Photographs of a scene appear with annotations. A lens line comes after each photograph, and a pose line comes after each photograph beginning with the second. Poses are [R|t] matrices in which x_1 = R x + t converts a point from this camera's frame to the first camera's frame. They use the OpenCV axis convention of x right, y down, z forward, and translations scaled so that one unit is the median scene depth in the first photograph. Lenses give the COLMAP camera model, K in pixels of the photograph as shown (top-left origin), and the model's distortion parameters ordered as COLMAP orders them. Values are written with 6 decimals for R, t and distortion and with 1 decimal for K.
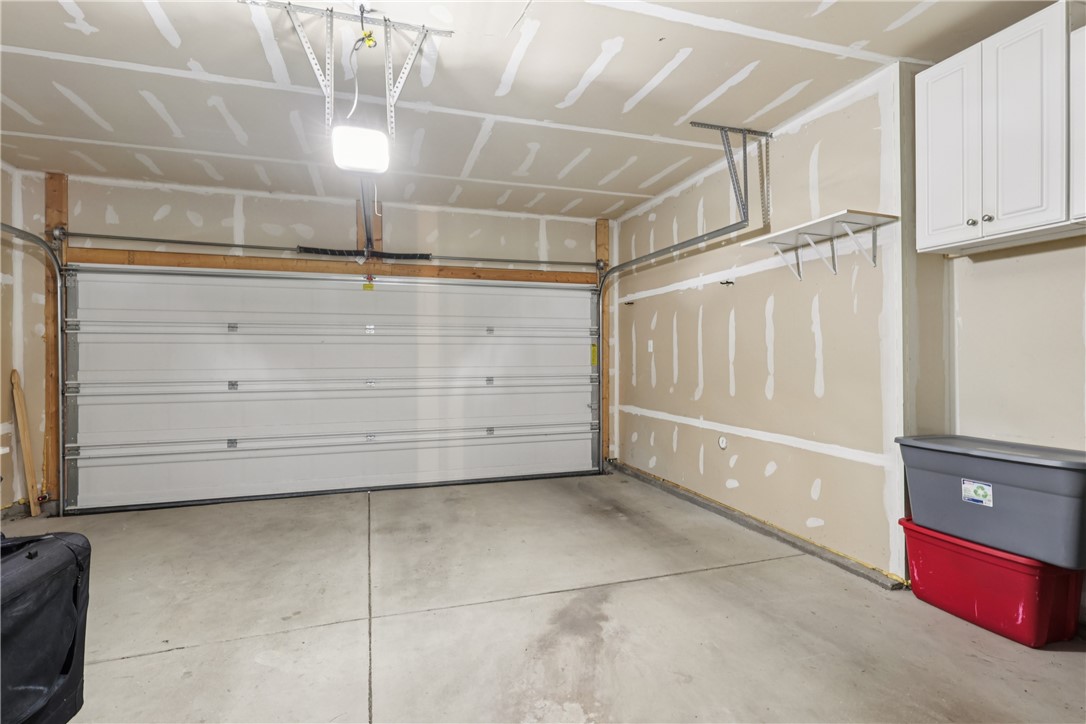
lens RADIAL K [[515.9, 0, 536.8], [0, 515.9, 359.3], [0, 0, 1]] dist [0.003484, 0.000492]
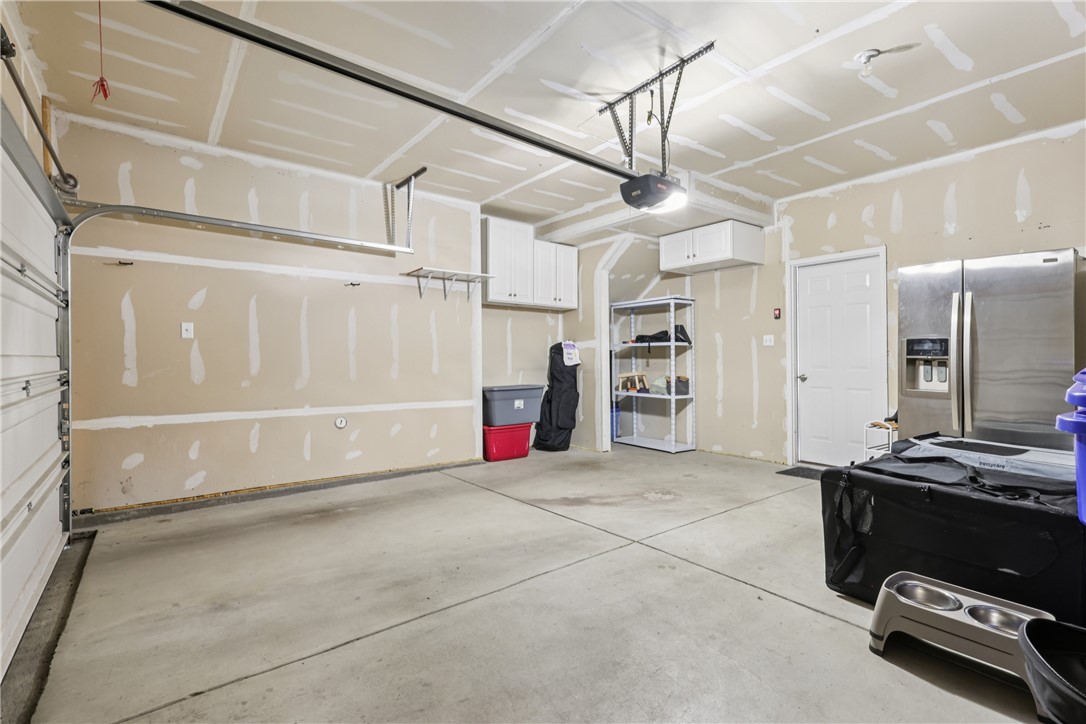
lens RADIAL K [[514.8, 0, 538.9], [0, 514.8, 364.1], [0, 0, 1]] dist [0.000204, 0.000657]
pose [[-0.334657, -0.003116, 0.942335, -1.047342], [0.003163, 0.999985, 0.004430, 0.035834], [-0.942335, 0.004463, -0.334642, 1.193534]]
